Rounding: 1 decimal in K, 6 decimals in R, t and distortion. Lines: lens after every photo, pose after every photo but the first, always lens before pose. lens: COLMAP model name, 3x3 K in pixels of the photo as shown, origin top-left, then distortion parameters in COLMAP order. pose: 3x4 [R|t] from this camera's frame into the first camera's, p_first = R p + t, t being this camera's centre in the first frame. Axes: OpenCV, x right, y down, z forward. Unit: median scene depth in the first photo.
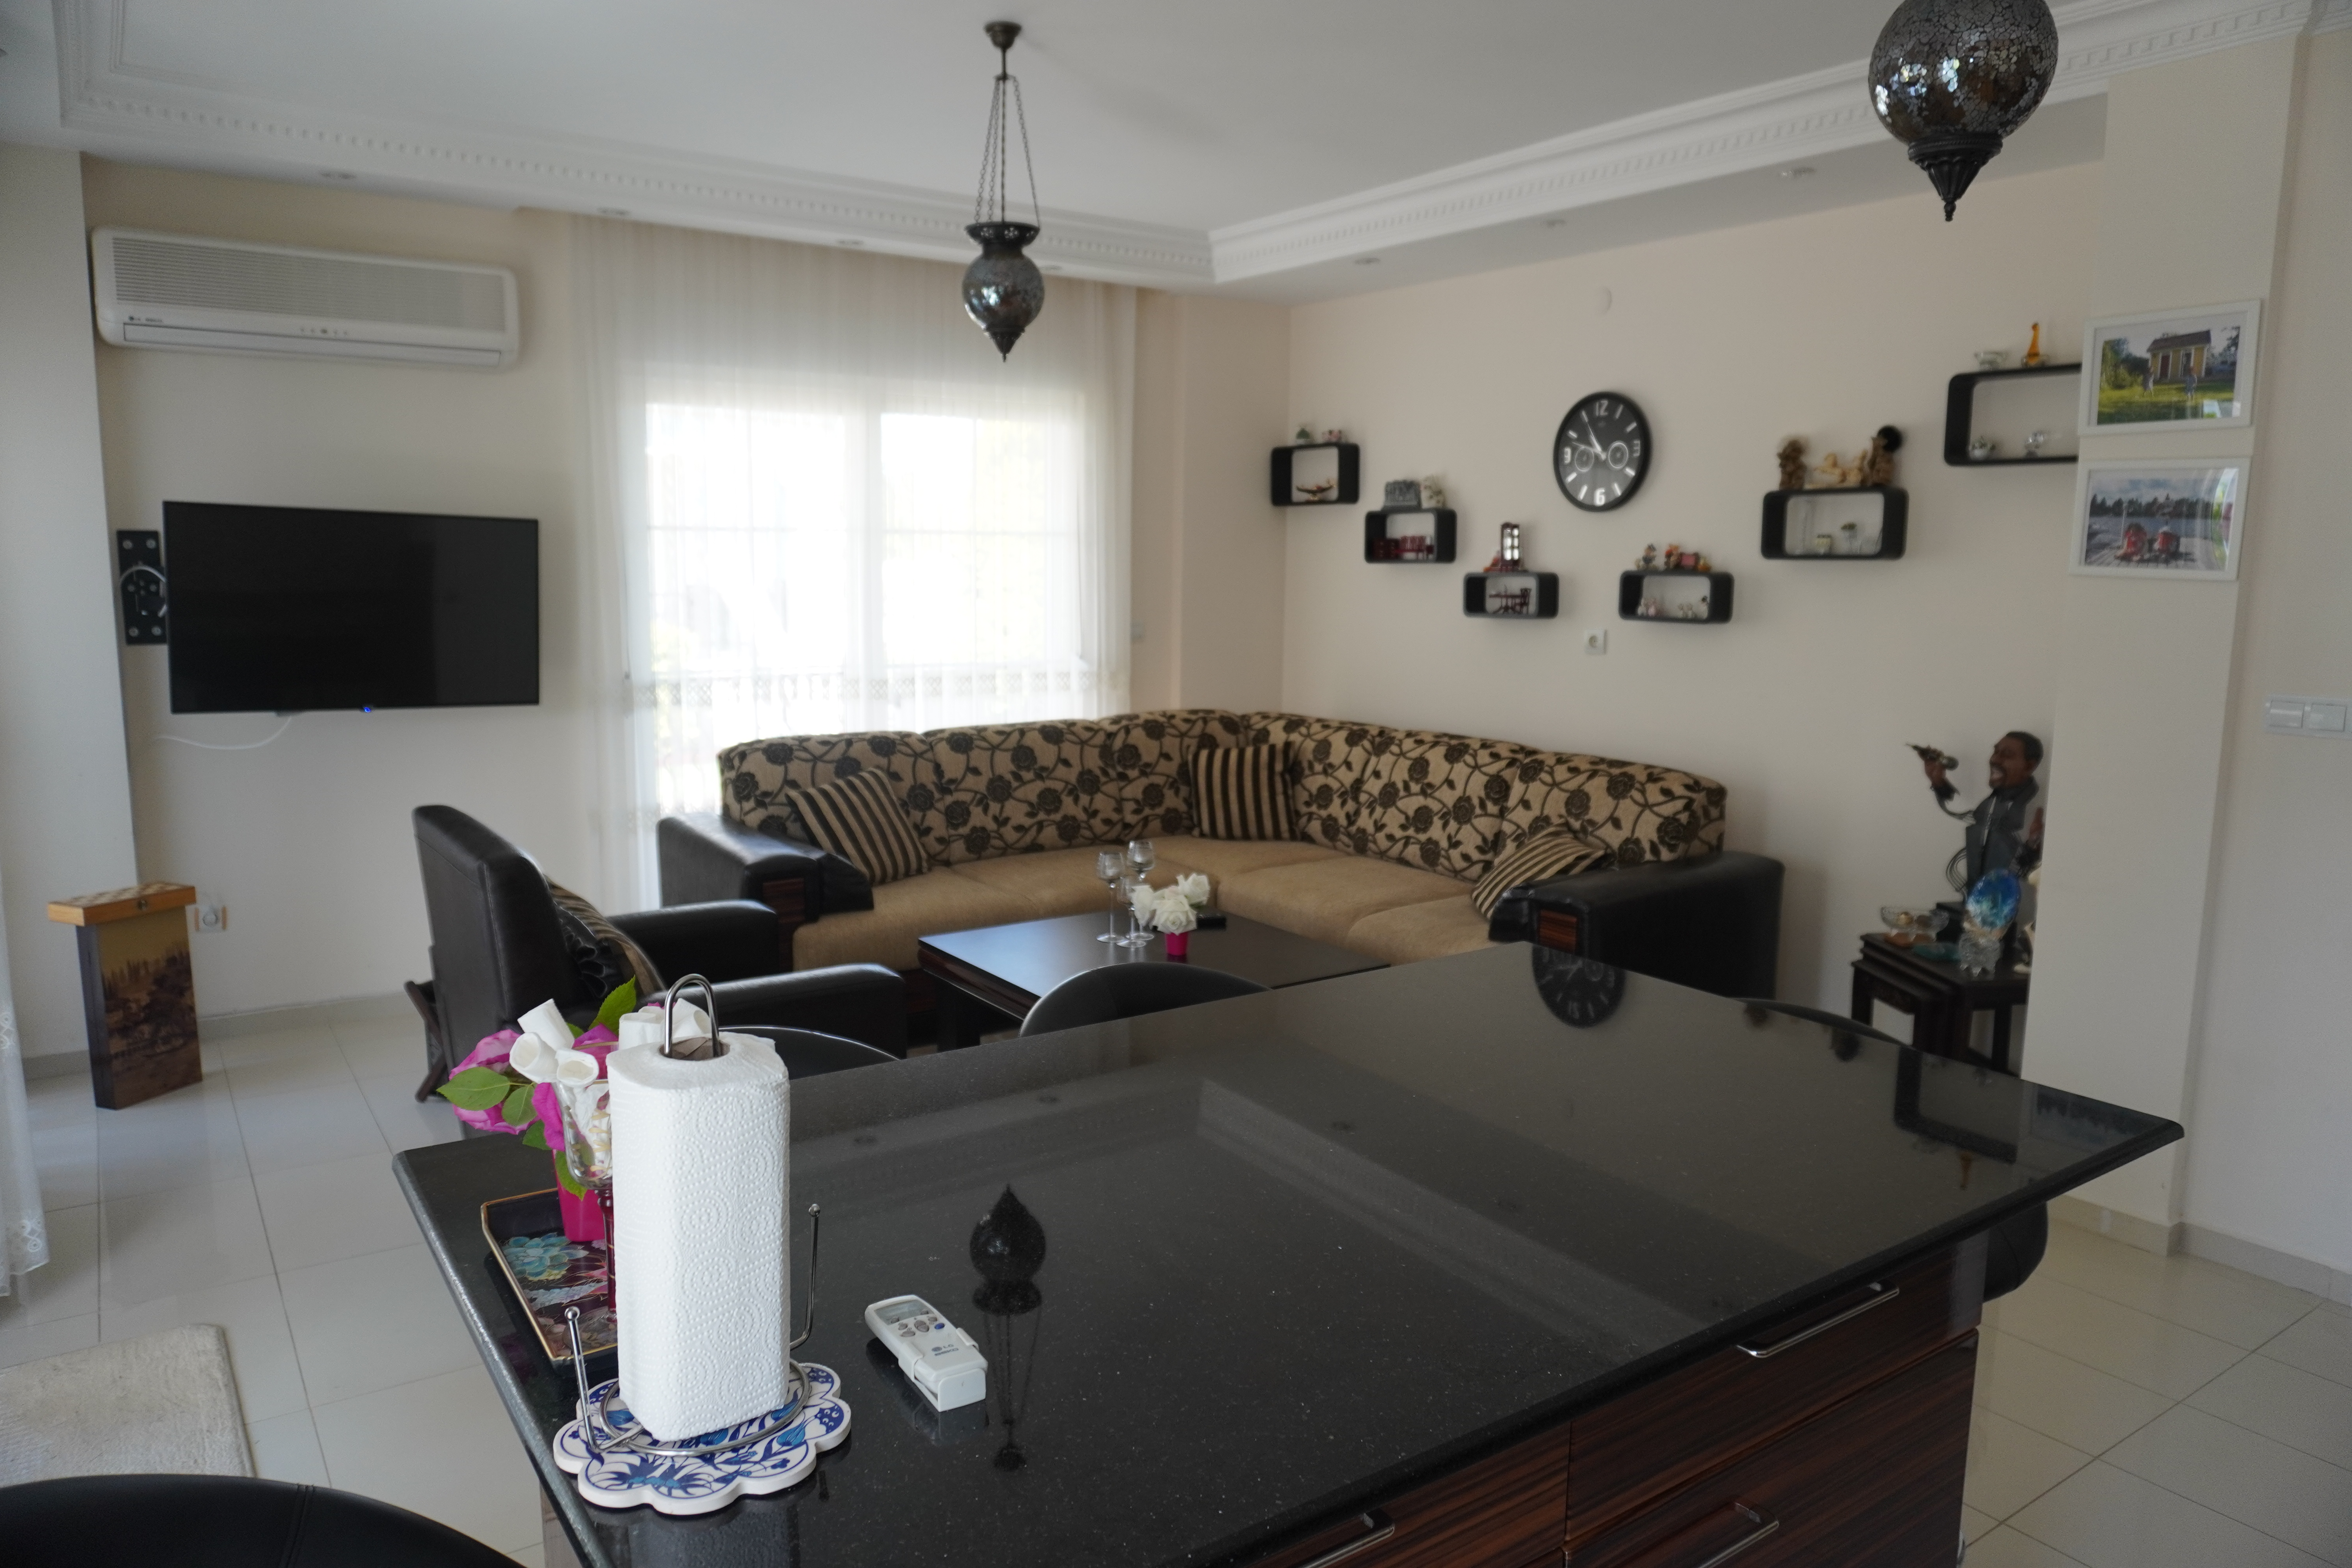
lens RADIAL K [[1566.7, 0, 1179.1], [0, 1566.7, 788.4], [0, 0, 1]] dist [-0.045368, 0.027186]
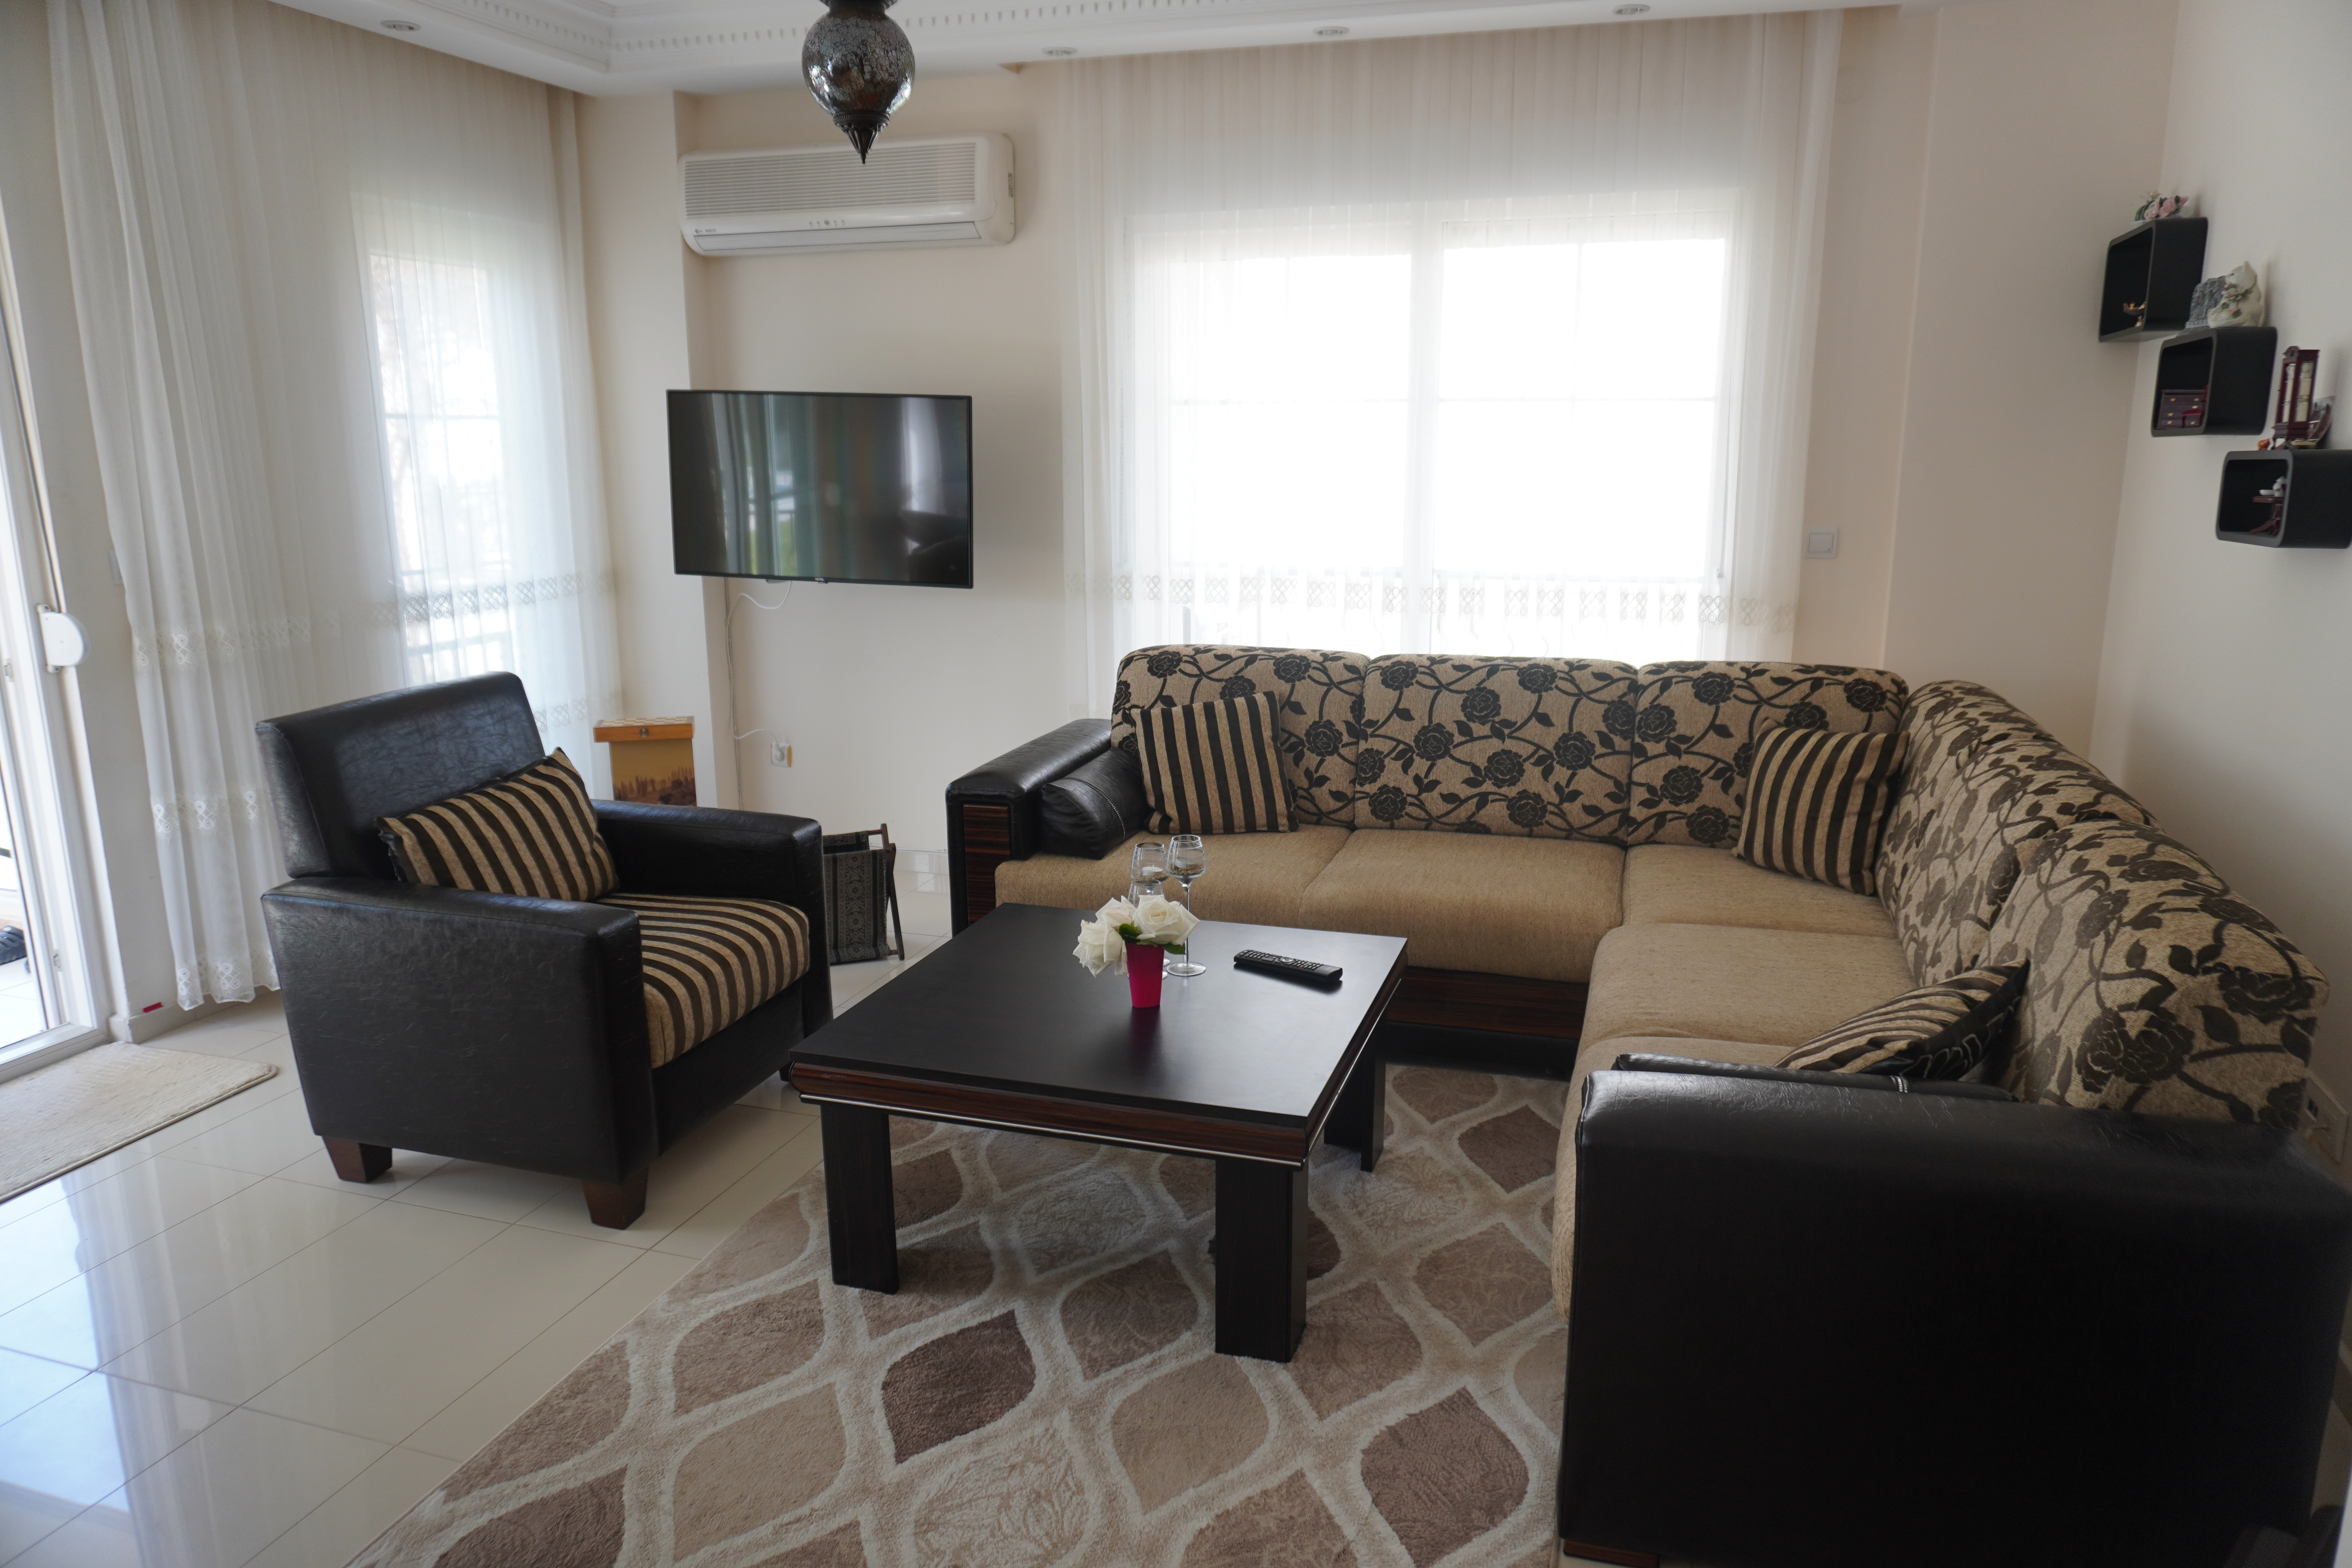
lens RADIAL K [[1566.7, 0, 1180.0], [0, 1566.7, 786.5], [0, 0, 1]] dist [-0.045368, 0.027186]
pose [[0.606986, 0.160929, -0.778248, 0.415140], [-0.107664, 0.986906, 0.120105, -0.057822], [0.787386, 0.010887, 0.616365, 0.456233]]
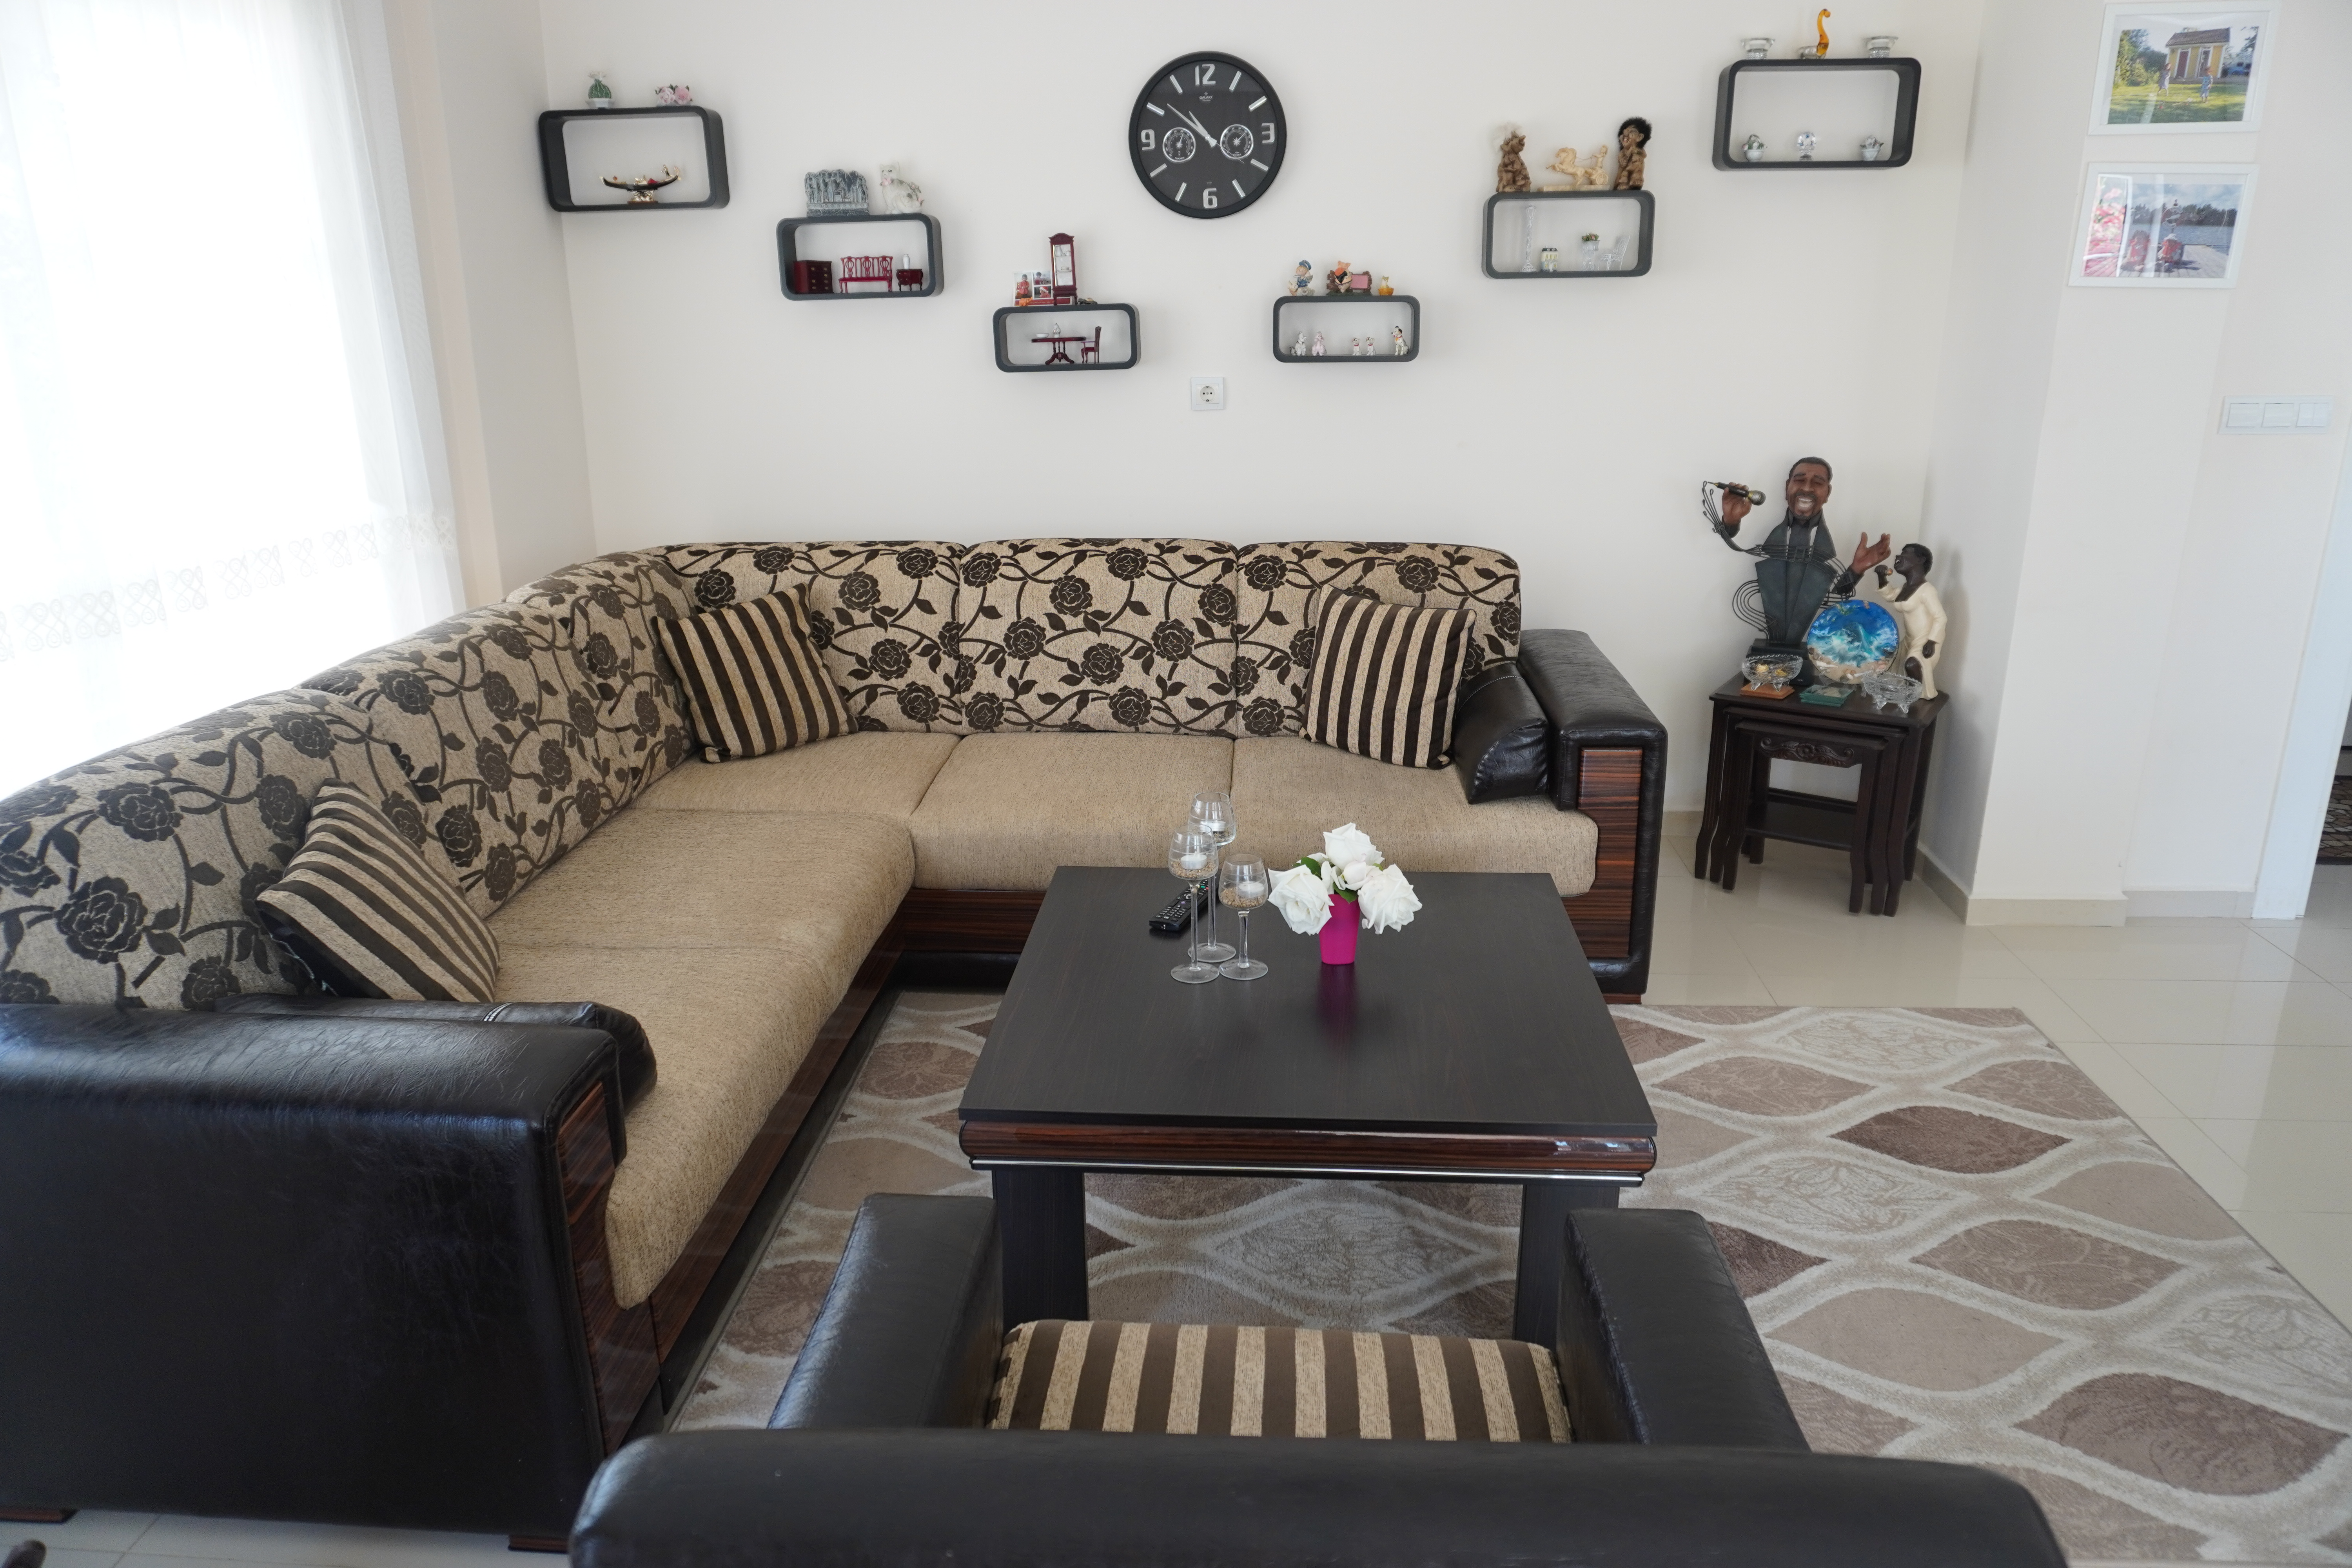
lens RADIAL K [[1566.7, 0, 1166.0], [0, 1566.7, 779.2], [0, 0, 1]] dist [-0.045368, 0.027186]
pose [[0.629808, -0.246706, 0.736531, -0.366504], [0.131899, 0.968417, 0.211592, -0.076879], [-0.765470, -0.036114, 0.642457, 0.520019]]
